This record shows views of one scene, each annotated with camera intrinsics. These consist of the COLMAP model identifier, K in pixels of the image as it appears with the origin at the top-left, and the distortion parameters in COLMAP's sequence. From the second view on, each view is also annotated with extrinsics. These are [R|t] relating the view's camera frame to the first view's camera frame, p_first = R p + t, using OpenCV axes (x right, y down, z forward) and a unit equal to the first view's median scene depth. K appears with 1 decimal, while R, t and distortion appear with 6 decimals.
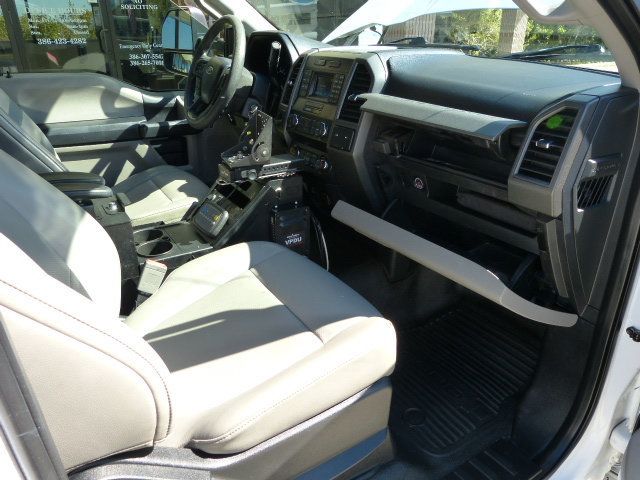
lens RADIAL K [[480.3, 0, 321.1], [0, 480.3, 239.4], [0, 0, 1]] dist [-0.042063, 0.031934]
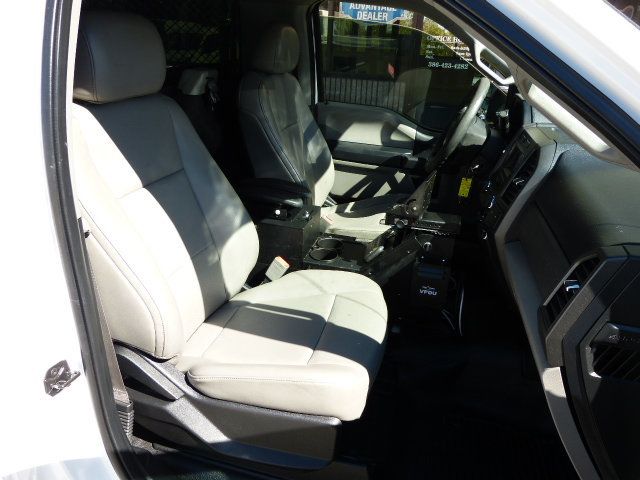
lens RADIAL K [[480.3, 0, 320.0], [0, 480.3, 240.0], [0, 0, 1]] dist [-0.042063, 0.031934]
pose [[0.687116, 0.319258, -0.652645, 0.348454], [-0.336730, 0.935916, 0.103312, -0.106433], [0.643805, 0.148778, 0.750587, 0.001131]]
